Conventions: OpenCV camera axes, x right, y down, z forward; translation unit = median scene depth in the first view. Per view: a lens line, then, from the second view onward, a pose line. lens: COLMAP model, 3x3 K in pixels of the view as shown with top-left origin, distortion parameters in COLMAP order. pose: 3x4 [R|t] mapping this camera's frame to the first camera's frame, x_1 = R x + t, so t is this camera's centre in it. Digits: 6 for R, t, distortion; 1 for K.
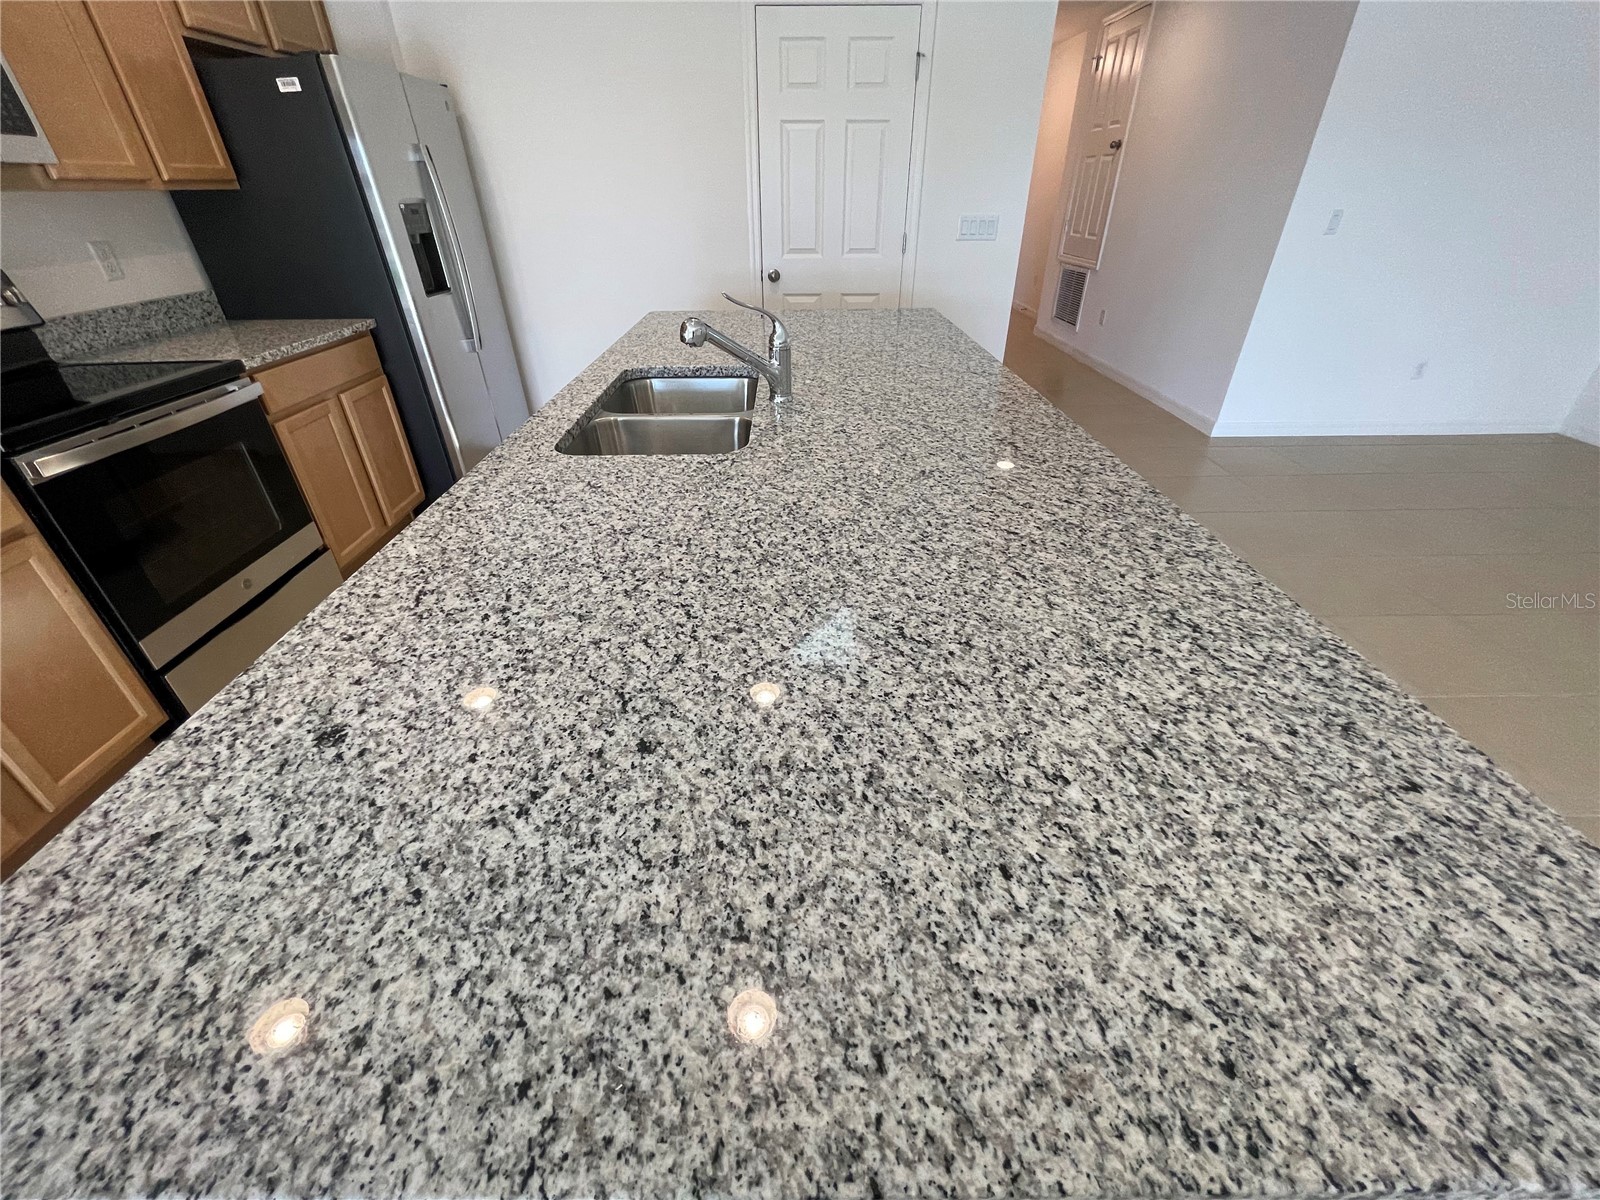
lens RADIAL K [[652.6, 0, 794.7], [0, 652.6, 599.3], [0, 0, 1]] dist [0.002119, -0.000372]
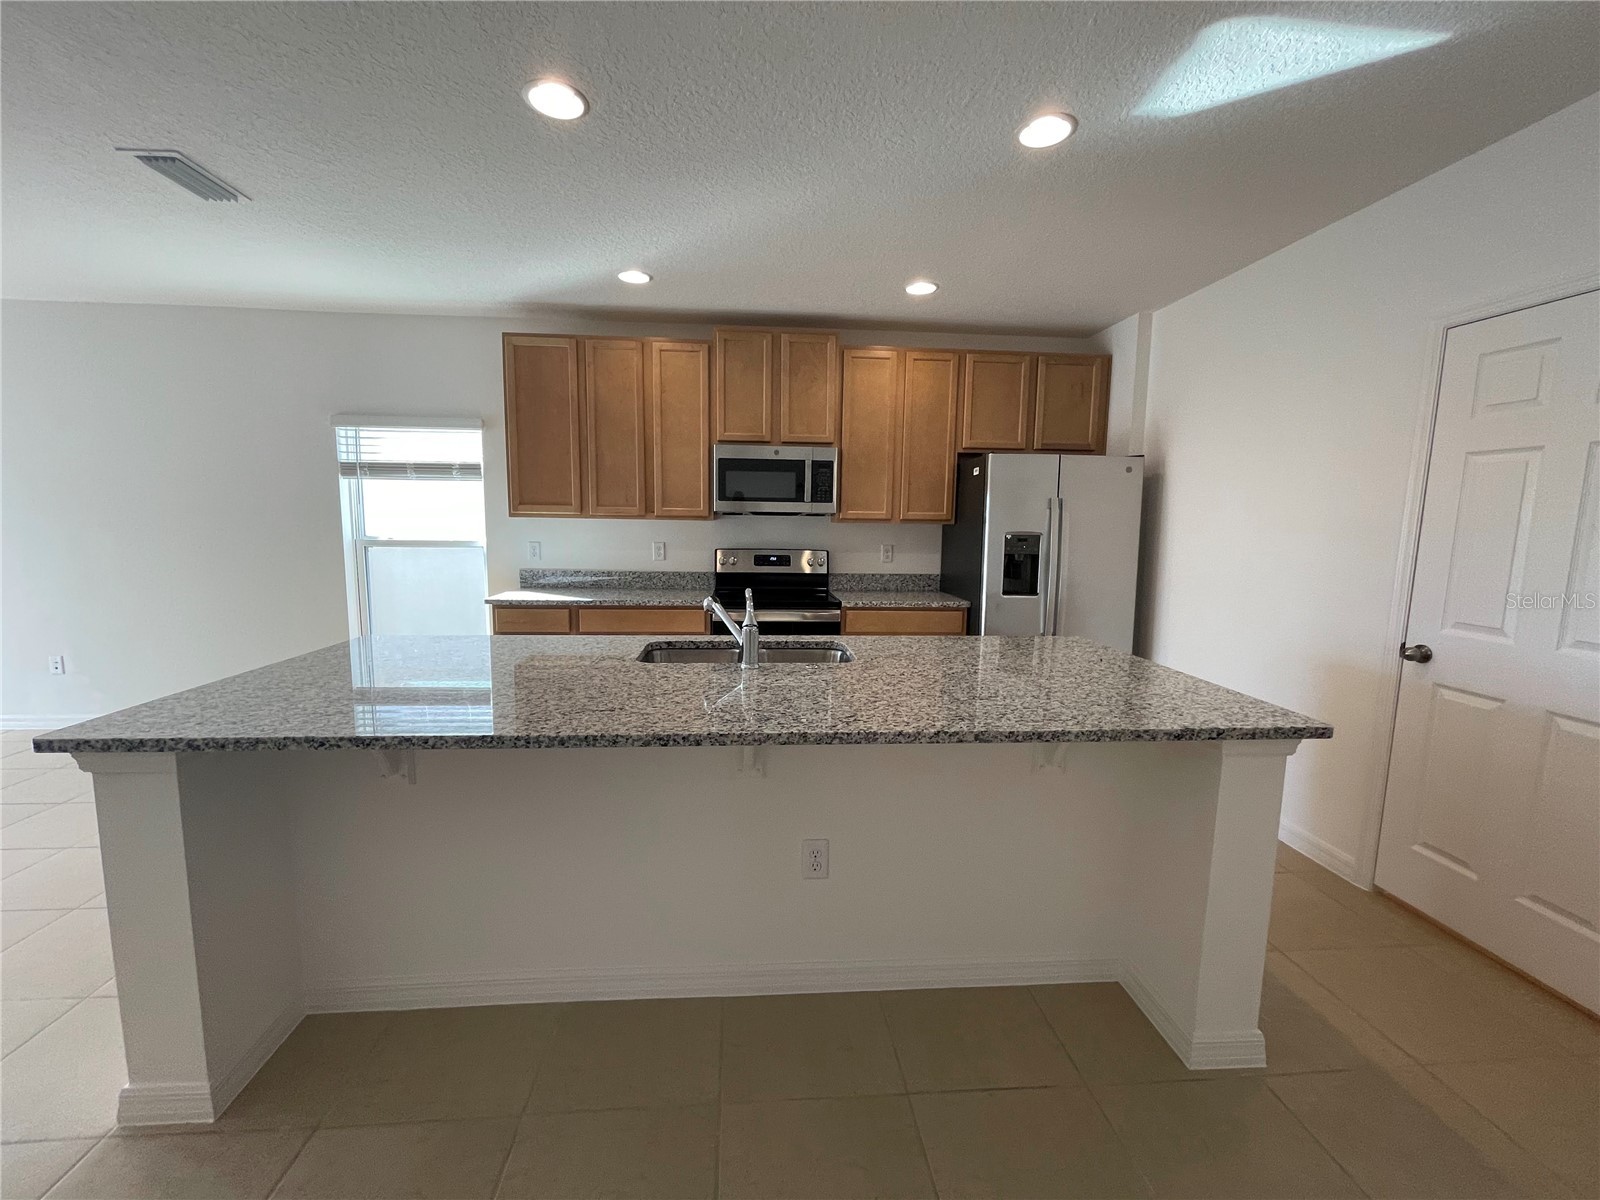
lens RADIAL K [[652.6, 0, 797.4], [0, 652.6, 601.8], [0, 0, 1]] dist [0.002119, -0.000372]
pose [[0.065766, 0.138333, -0.988200, 0.909361], [-0.543736, 0.835362, 0.080751, -0.412573], [0.836675, 0.532010, 0.130155, 0.602205]]
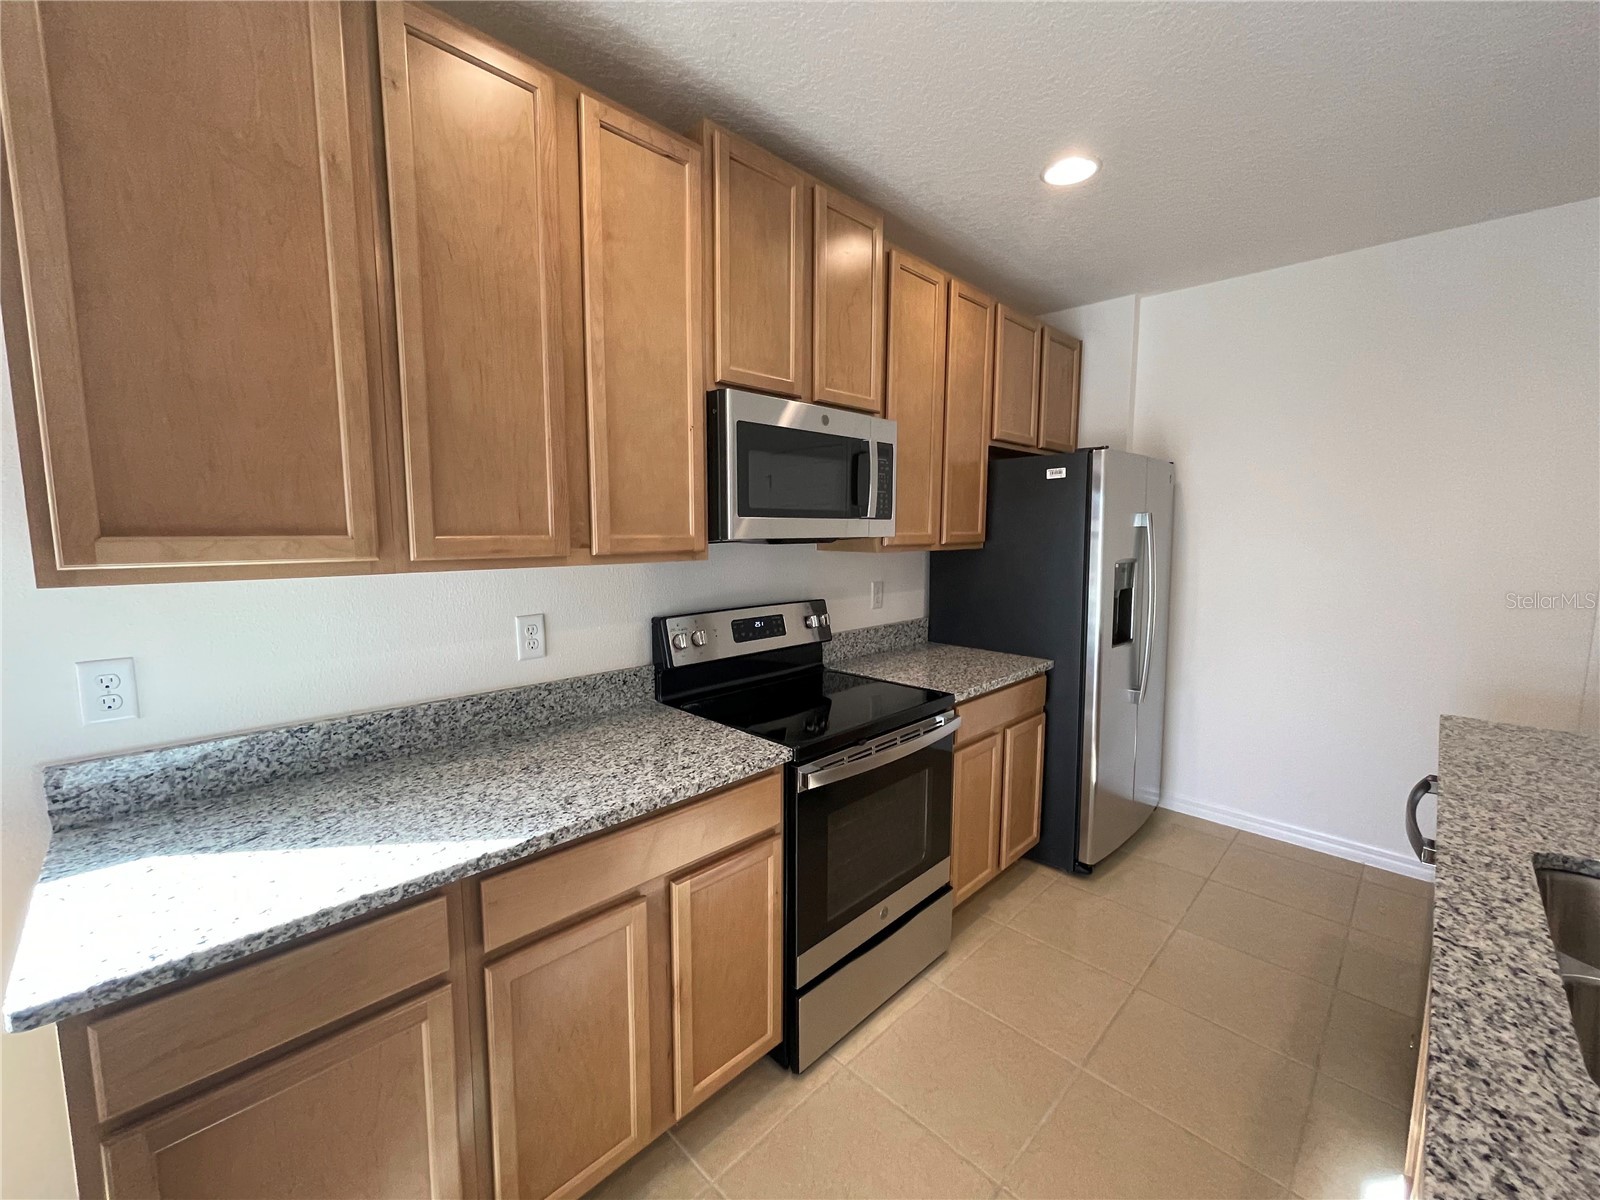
lens RADIAL K [[652.6, 0, 782.9], [0, 652.6, 595.7], [0, 0, 1]] dist [0.002119, -0.000372]
pose [[0.694410, 0.092376, -0.713626, -0.279562], [-0.393005, 0.879438, -0.268583, -0.106507], [0.602779, 0.466965, 0.646994, 0.073359]]
